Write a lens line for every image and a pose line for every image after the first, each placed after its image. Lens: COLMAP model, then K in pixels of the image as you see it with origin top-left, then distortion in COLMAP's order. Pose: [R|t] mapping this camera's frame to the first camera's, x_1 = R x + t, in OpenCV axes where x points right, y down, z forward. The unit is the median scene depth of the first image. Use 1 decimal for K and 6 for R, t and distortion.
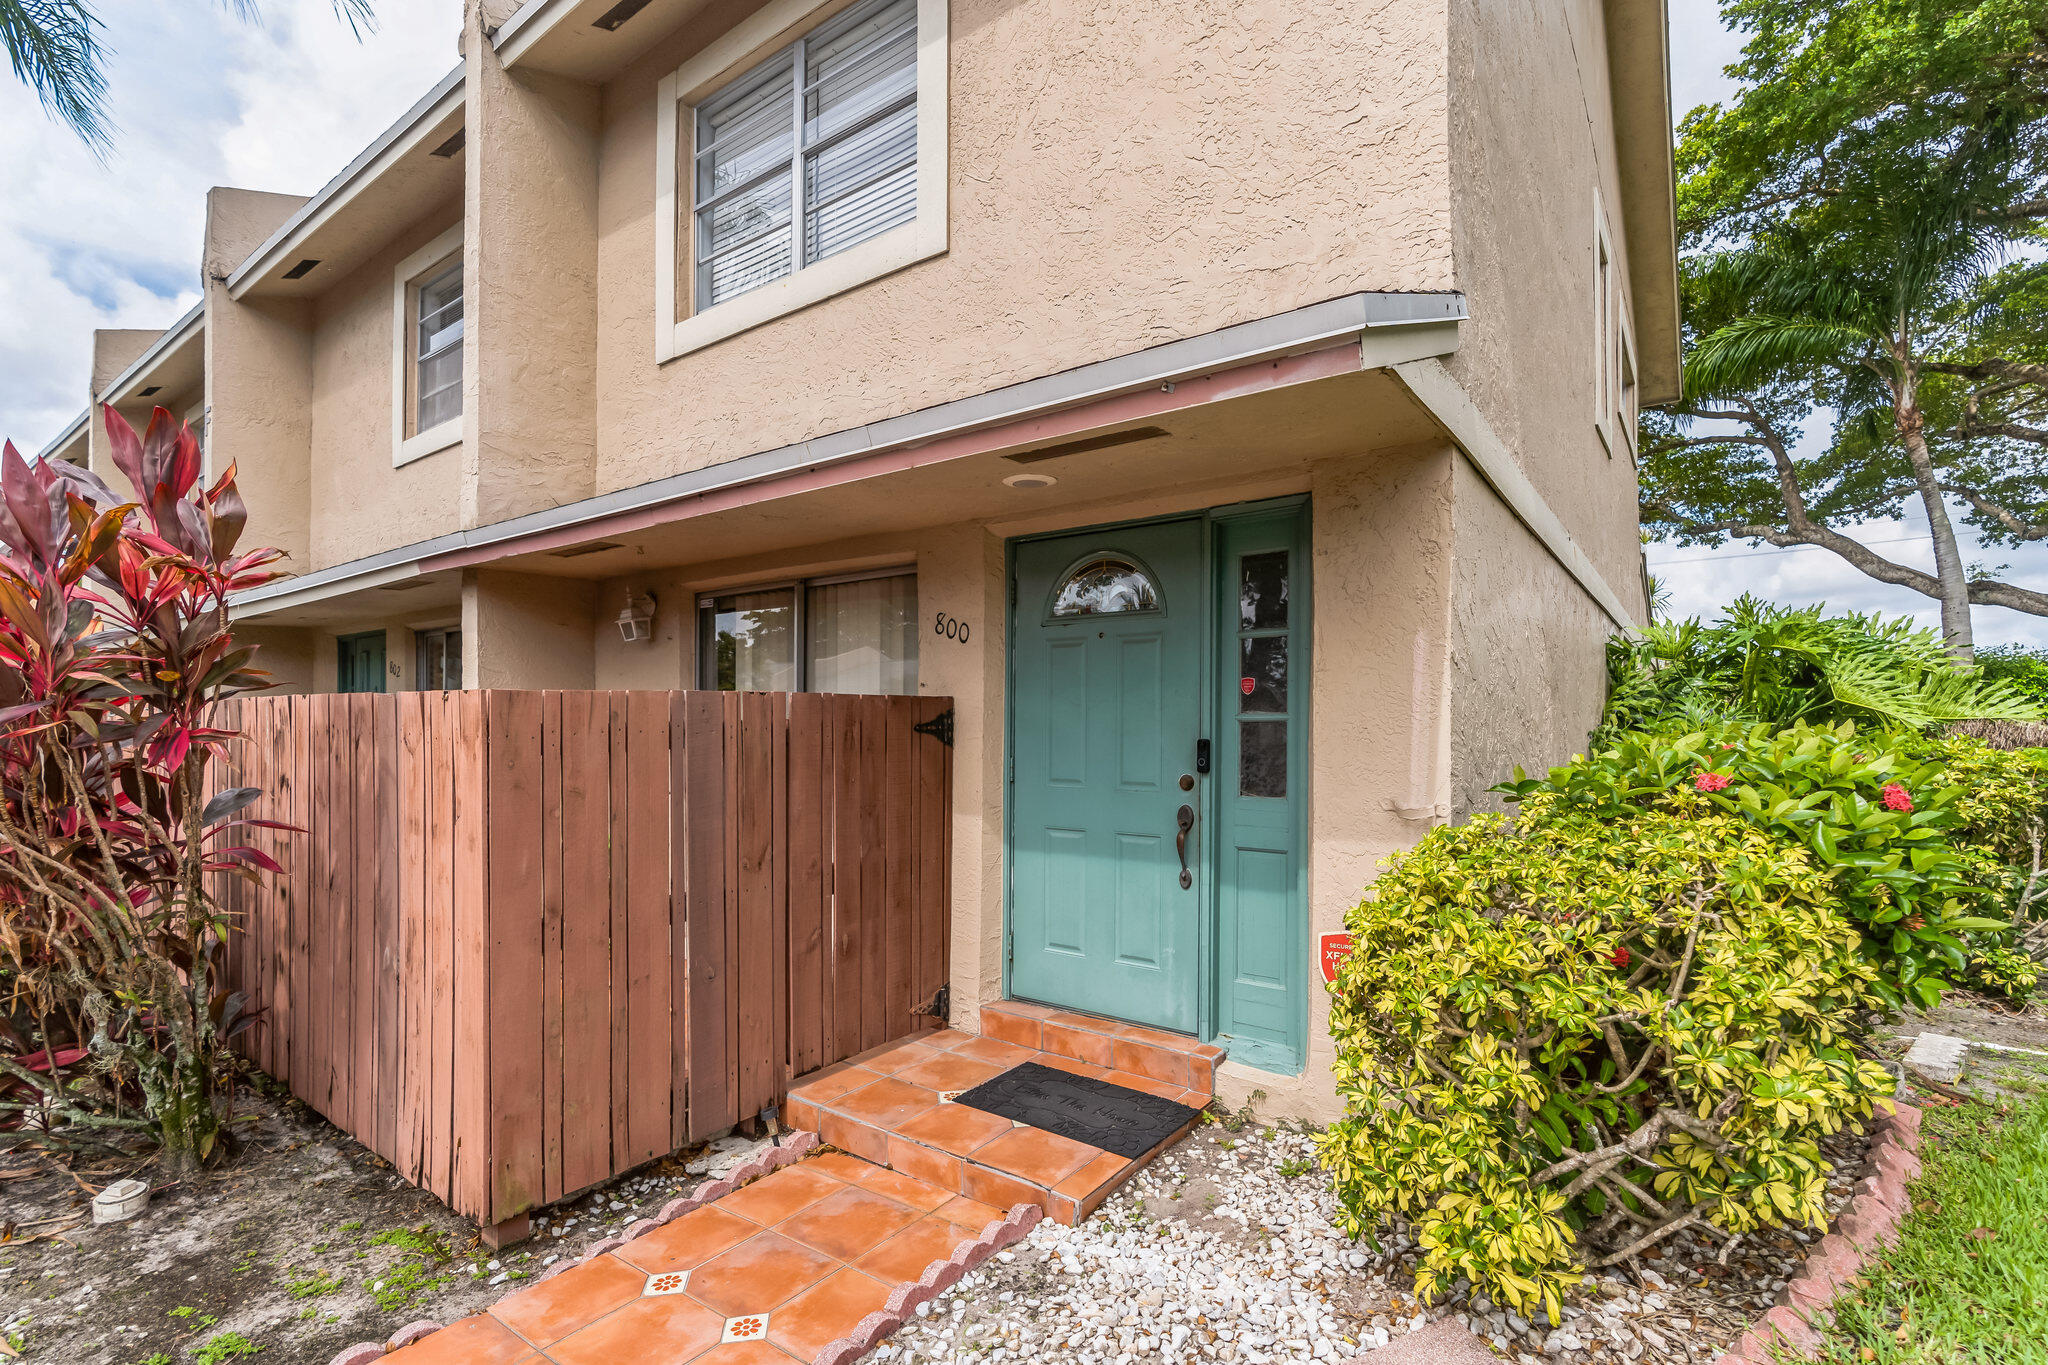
lens RADIAL K [[934.3, 0, 1015.0], [0, 934.3, 695.8], [0, 0, 1]] dist [-0.004475, 0.001682]
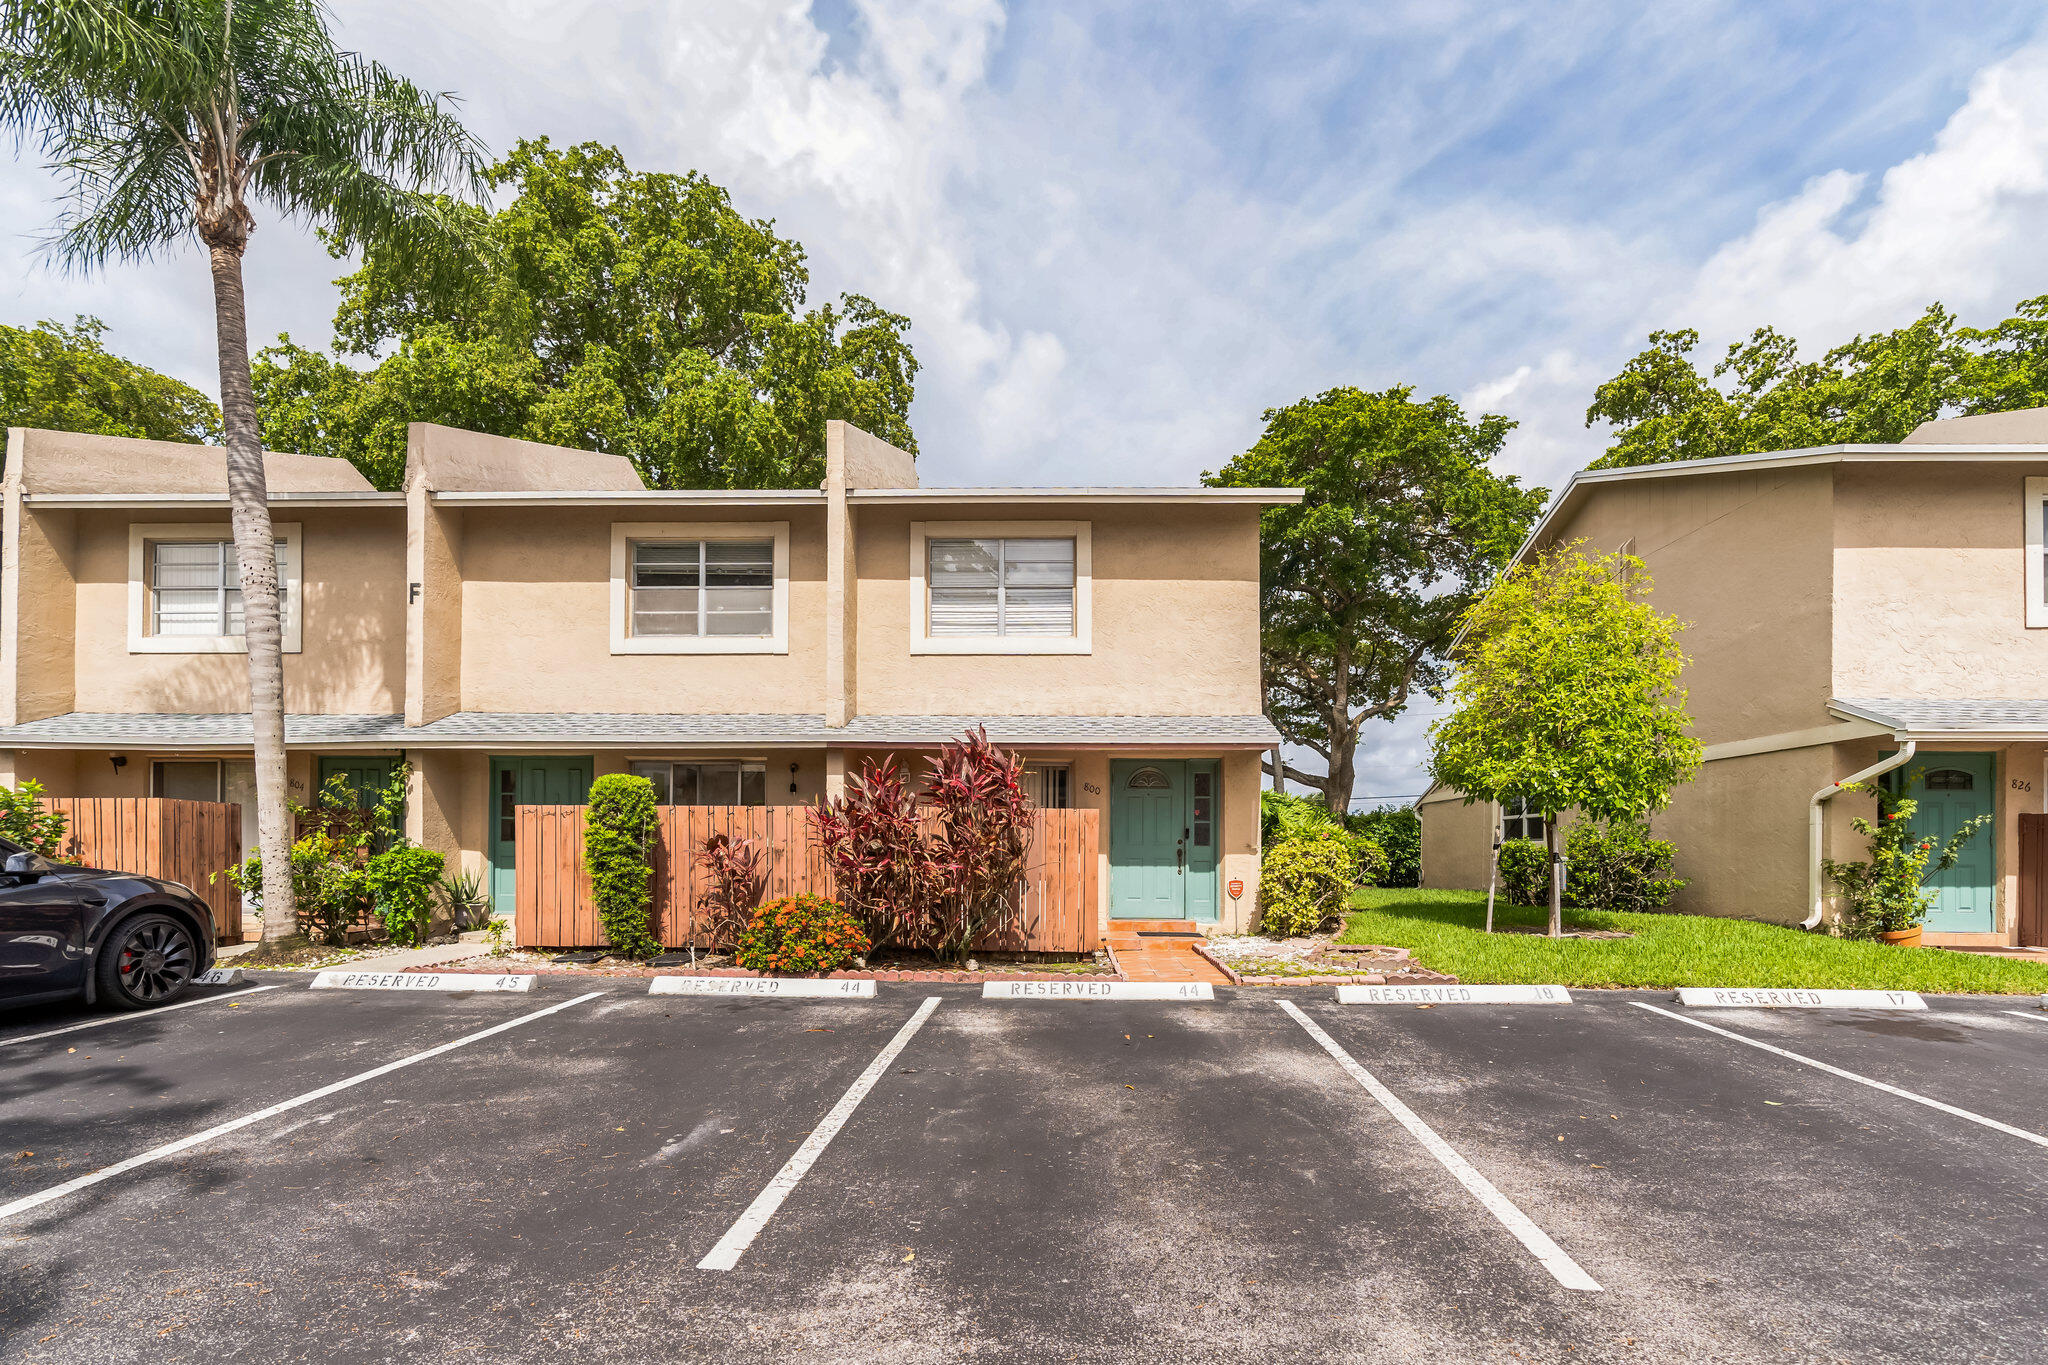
lens RADIAL K [[934.3, 0, 1021.6], [0, 934.3, 685.9], [0, 0, 1]] dist [-0.004475, 0.001682]
pose [[0.823812, 0.097867, 0.558351, -2.174301], [-0.025976, 0.990467, -0.135281, 0.009091], [-0.566268, 0.096943, 0.818501, -1.436935]]
